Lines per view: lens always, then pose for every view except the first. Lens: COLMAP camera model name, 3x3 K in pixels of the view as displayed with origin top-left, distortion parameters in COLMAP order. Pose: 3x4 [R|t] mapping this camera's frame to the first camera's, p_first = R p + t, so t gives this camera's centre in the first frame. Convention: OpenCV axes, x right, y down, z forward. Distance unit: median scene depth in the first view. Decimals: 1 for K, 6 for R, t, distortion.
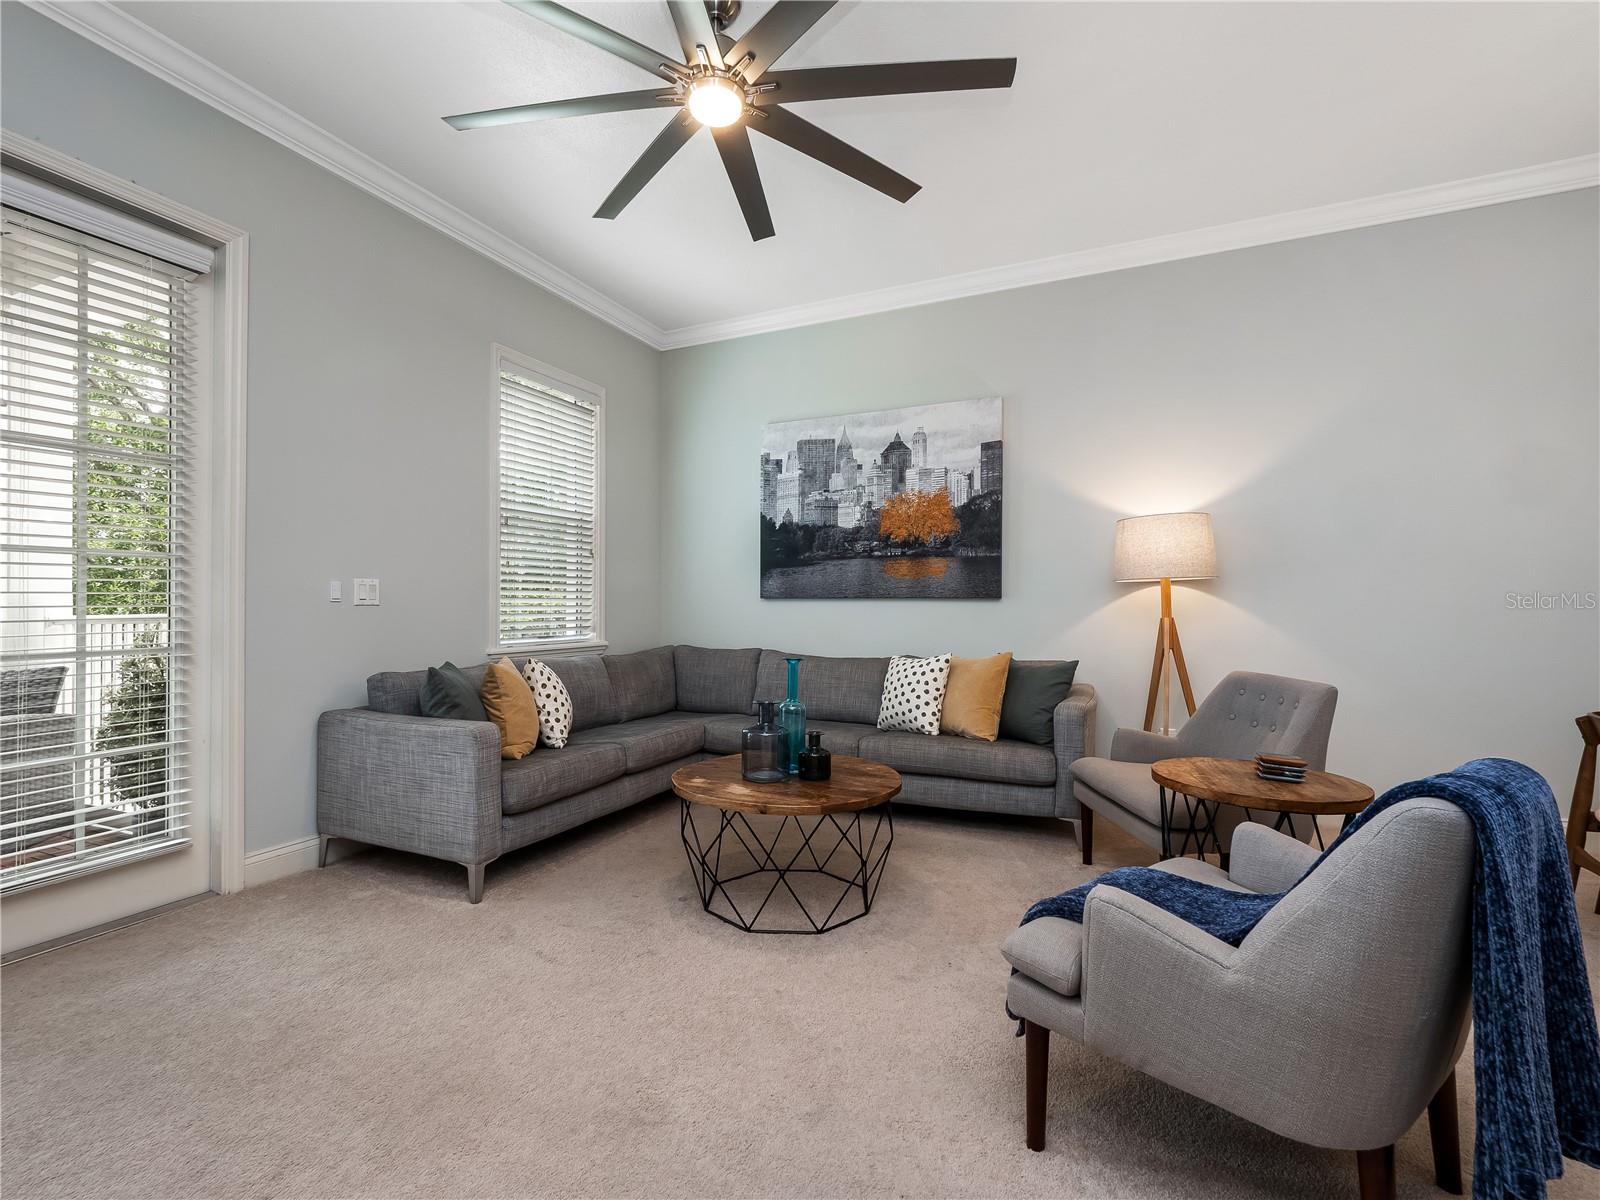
lens RADIAL K [[728.0, 0, 774.3], [0, 728.0, 593.1], [0, 0, 1]] dist [0.000543, -0.000026]
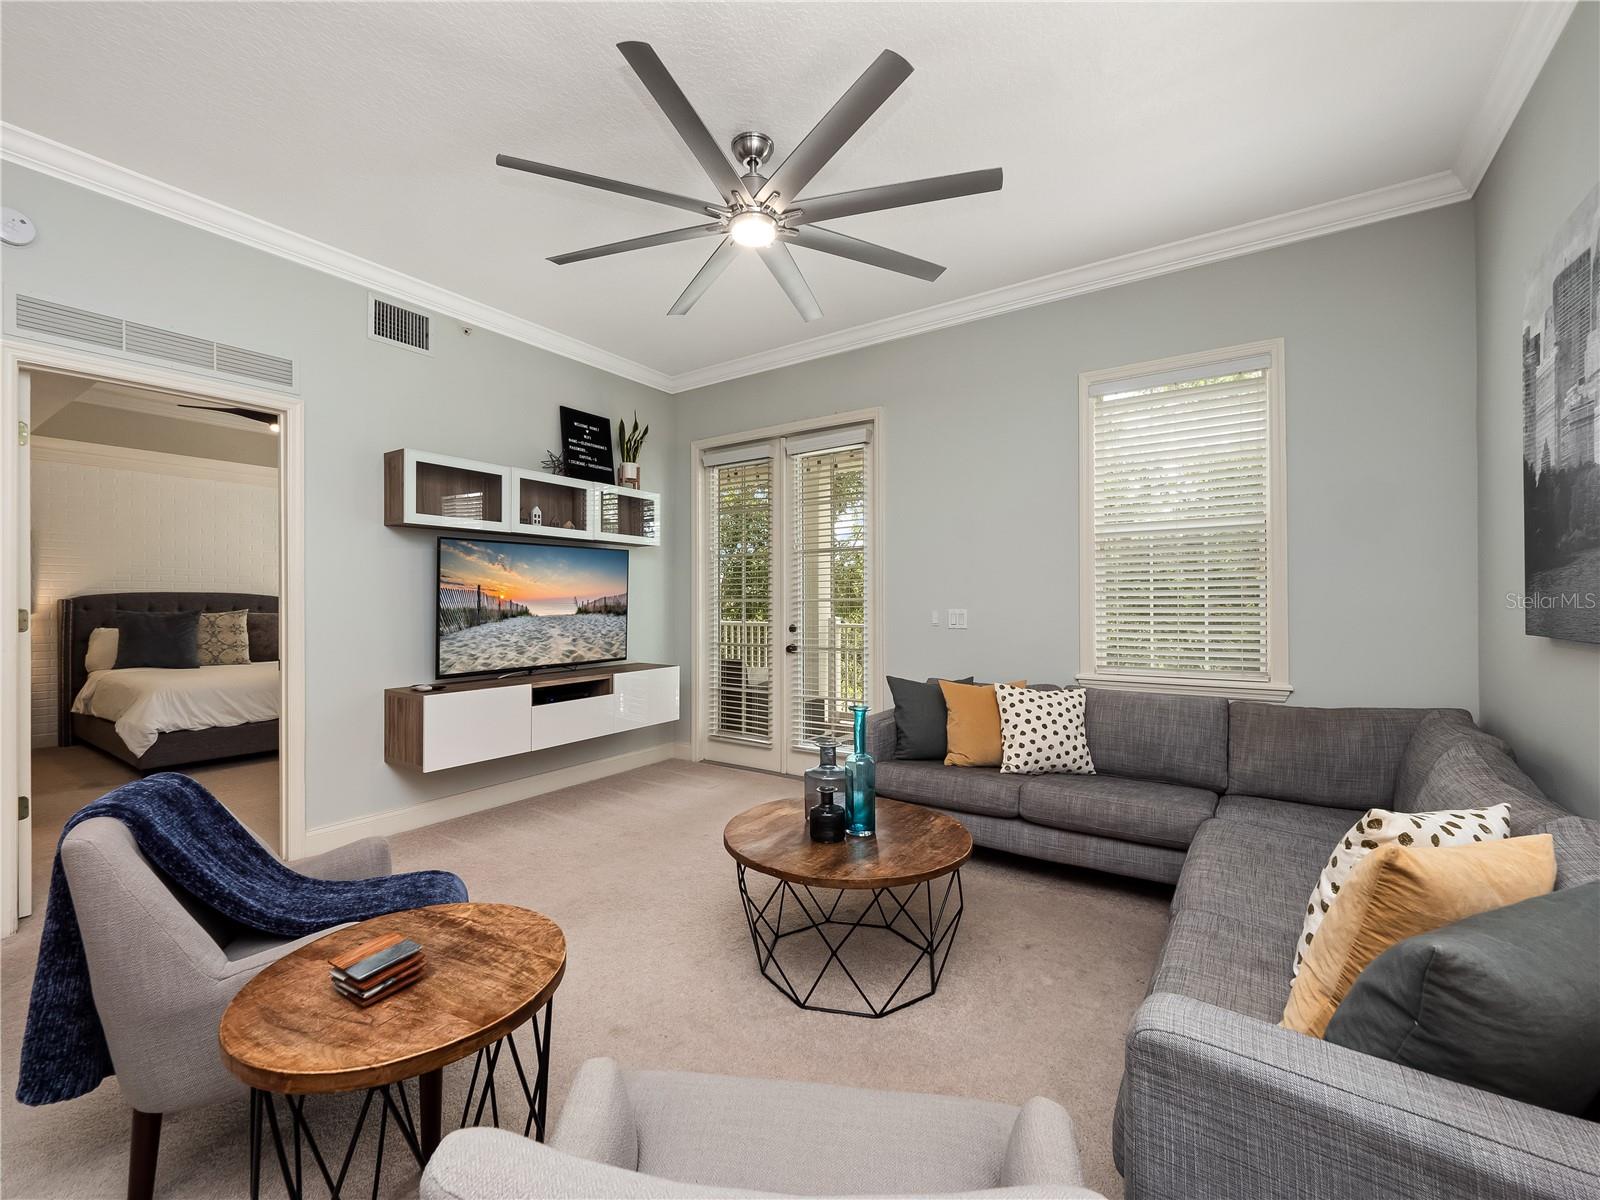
lens RADIAL K [[680.6, 0, 784.3], [0, 680.6, 595.1], [0, 0, 1]] dist [-0.006040, -0.000342]
pose [[-0.149698, -0.011847, -0.988661, 0.544488], [0.022449, 0.999630, -0.015377, -0.024698], [0.988477, -0.024497, -0.149377, 0.642552]]
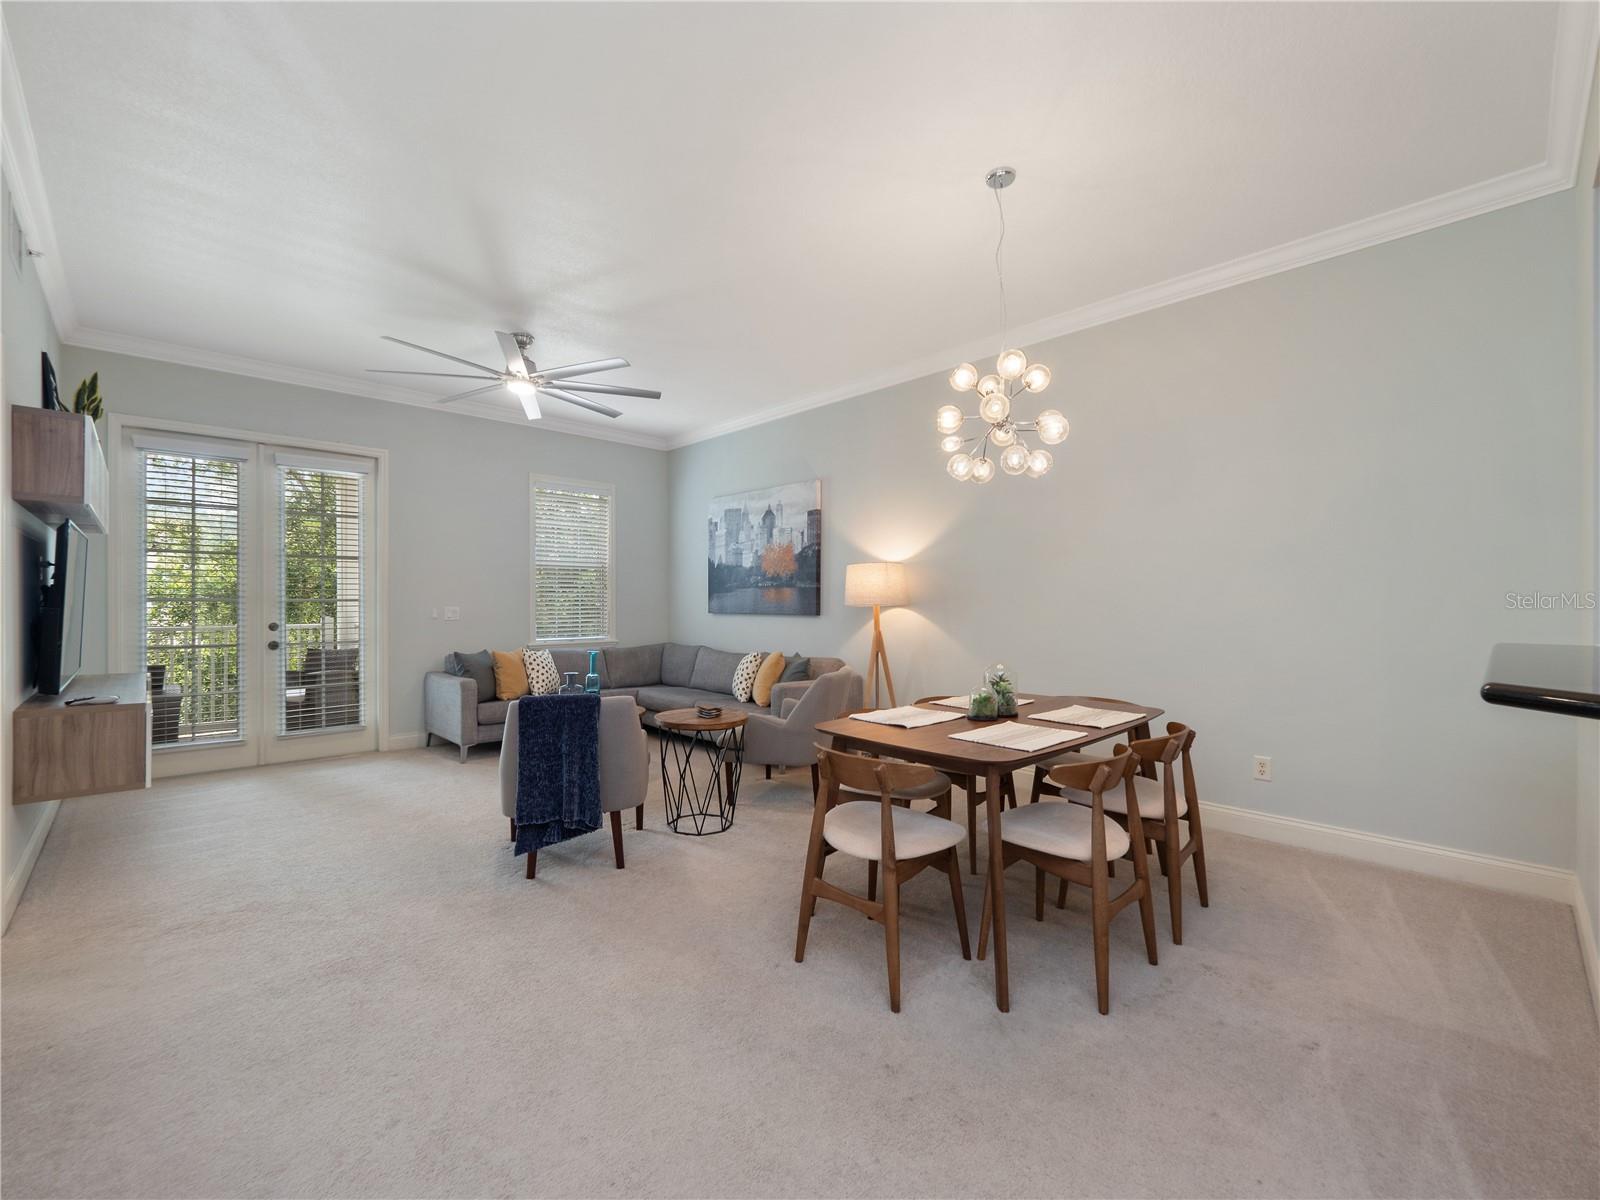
lens RADIAL K [[680.6, 0, 784.3], [0, 680.6, 595.1], [0, 0, 1]] dist [-0.006040, -0.000342]
pose [[0.933653, -0.005944, -0.358129, 0.708721], [0.009014, 0.999936, 0.006903, -0.042429], [0.358065, -0.009673, 0.933647, -0.307059]]
